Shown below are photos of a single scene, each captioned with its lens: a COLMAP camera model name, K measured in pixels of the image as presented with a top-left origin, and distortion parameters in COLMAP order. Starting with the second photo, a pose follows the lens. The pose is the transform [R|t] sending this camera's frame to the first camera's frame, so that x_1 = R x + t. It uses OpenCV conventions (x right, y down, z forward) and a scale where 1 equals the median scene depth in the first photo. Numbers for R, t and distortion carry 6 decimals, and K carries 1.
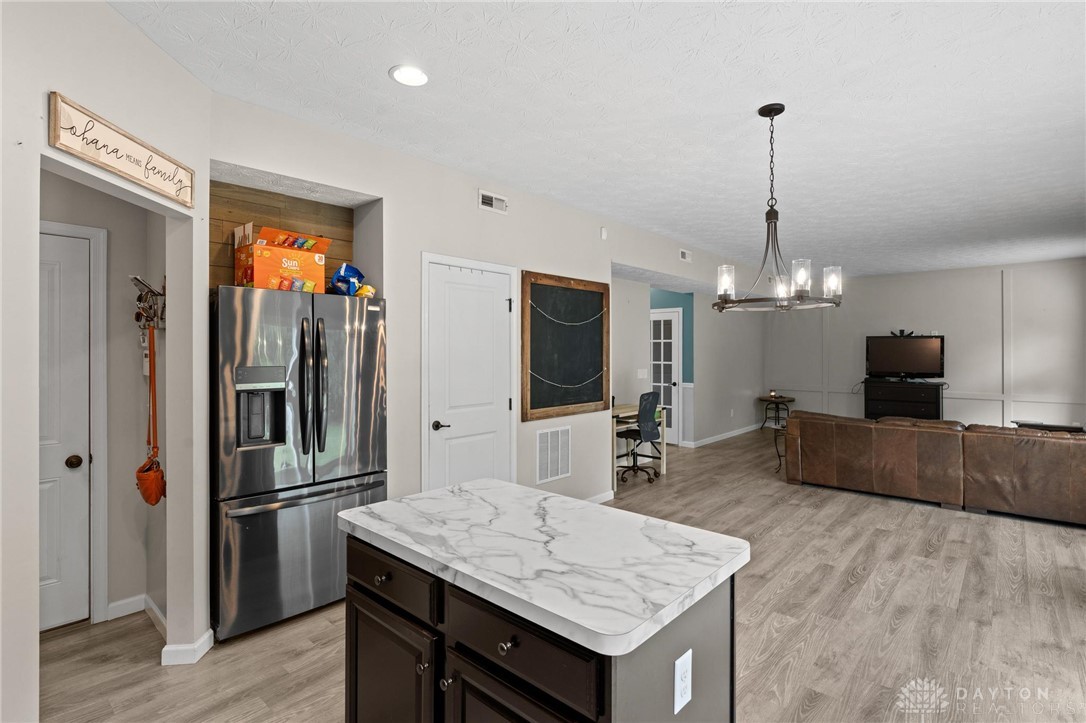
lens RADIAL K [[528.0, 0, 545.5], [0, 528.0, 356.7], [0, 0, 1]] dist [0.001330, 0.000013]
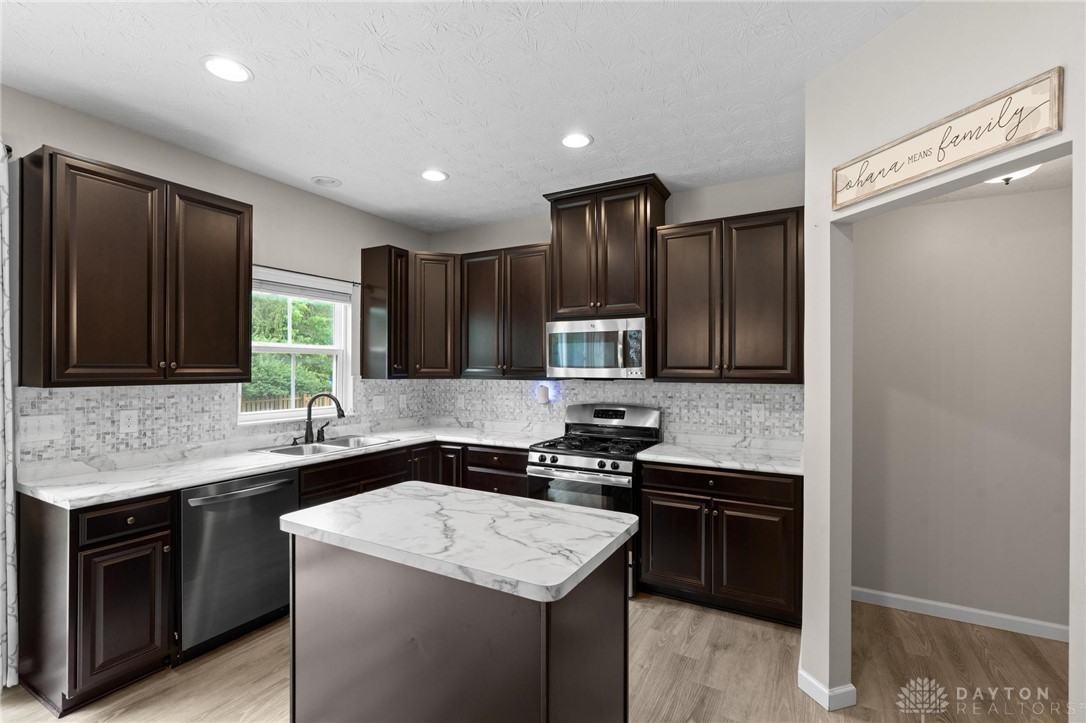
lens RADIAL K [[495.6, 0, 541.4], [0, 495.6, 366.1], [0, 0, 1]] dist [-0.005846, 0.000071]
pose [[-0.976082, -0.005795, -0.217327, 0.026679], [-0.007057, 0.999962, 0.005032, -0.019868], [0.217289, 0.006446, -0.976086, 1.991827]]
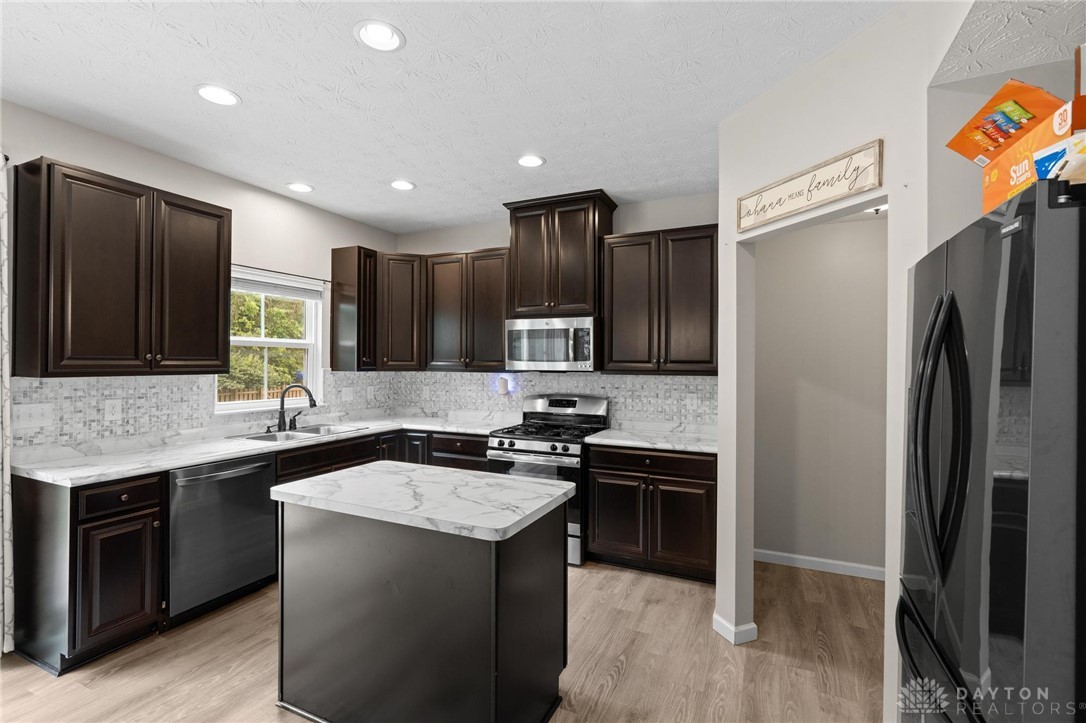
lens RADIAL K [[495.6, 0, 544.5], [0, 495.6, 361.4], [0, 0, 1]] dist [-0.005846, 0.000071]
pose [[-0.956703, -0.008487, -0.290942, 0.047529], [-0.011045, 0.999913, 0.007151, -0.020181], [0.290856, 0.010055, -0.956714, 2.209075]]
